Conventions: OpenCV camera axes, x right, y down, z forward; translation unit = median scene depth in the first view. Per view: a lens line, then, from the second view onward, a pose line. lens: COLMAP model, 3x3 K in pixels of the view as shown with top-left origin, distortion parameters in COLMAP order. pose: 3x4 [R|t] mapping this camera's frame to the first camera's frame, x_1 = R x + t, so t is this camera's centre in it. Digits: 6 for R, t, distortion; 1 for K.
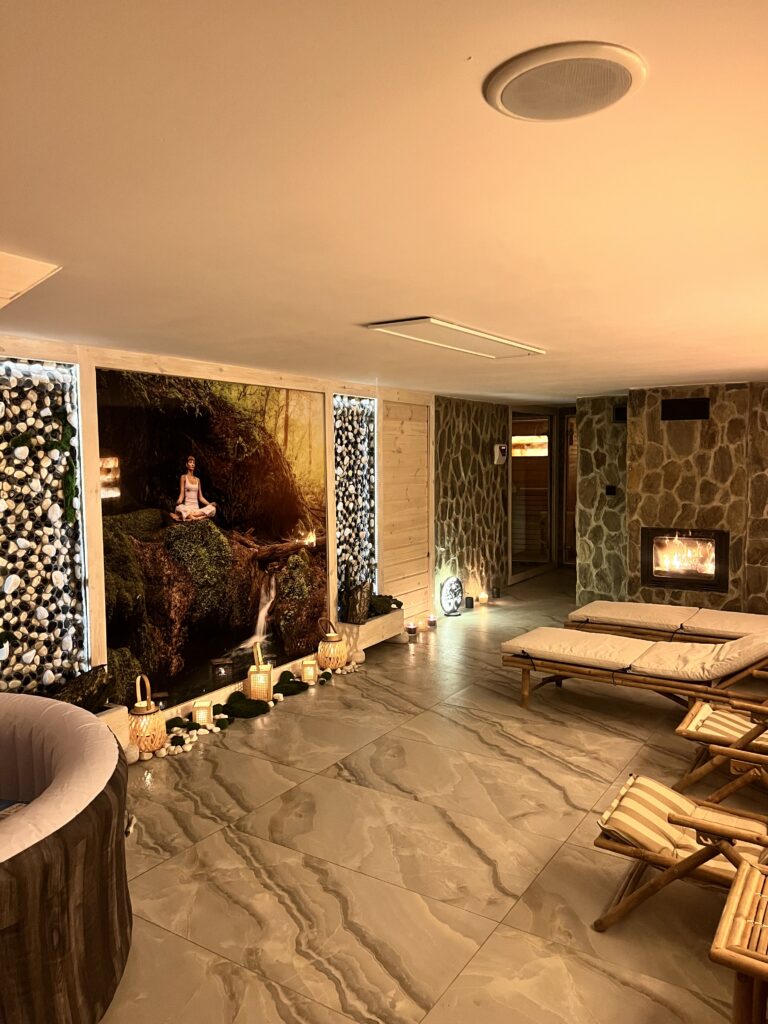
lens RADIAL K [[764.0, 0, 384.0], [0, 764.0, 512.0], [0, 0, 1]] dist [0.167205, -0.366939]
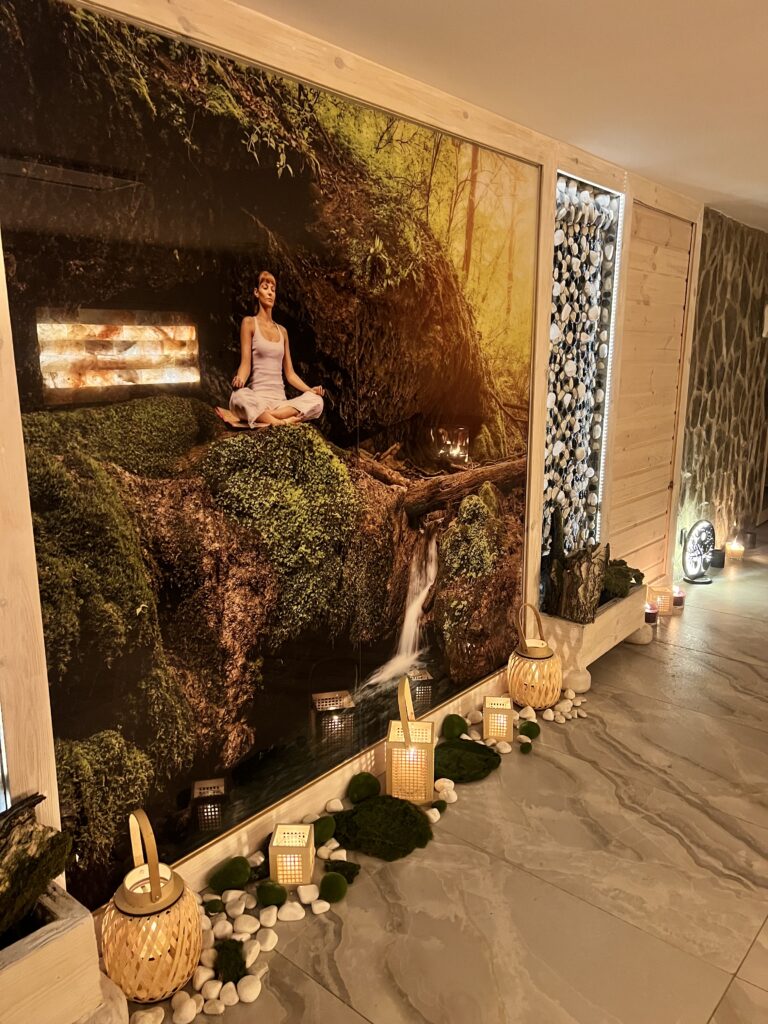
lens RADIAL K [[764.0, 0, 384.0], [0, 764.0, 512.0], [0, 0, 1]] dist [0.167205, -0.366939]
pose [[0.989456, 0.038782, -0.139546, -0.105360], [-0.019769, 0.990629, 0.135139, -0.001000], [0.143479, -0.130955, 0.980951, 0.495717]]
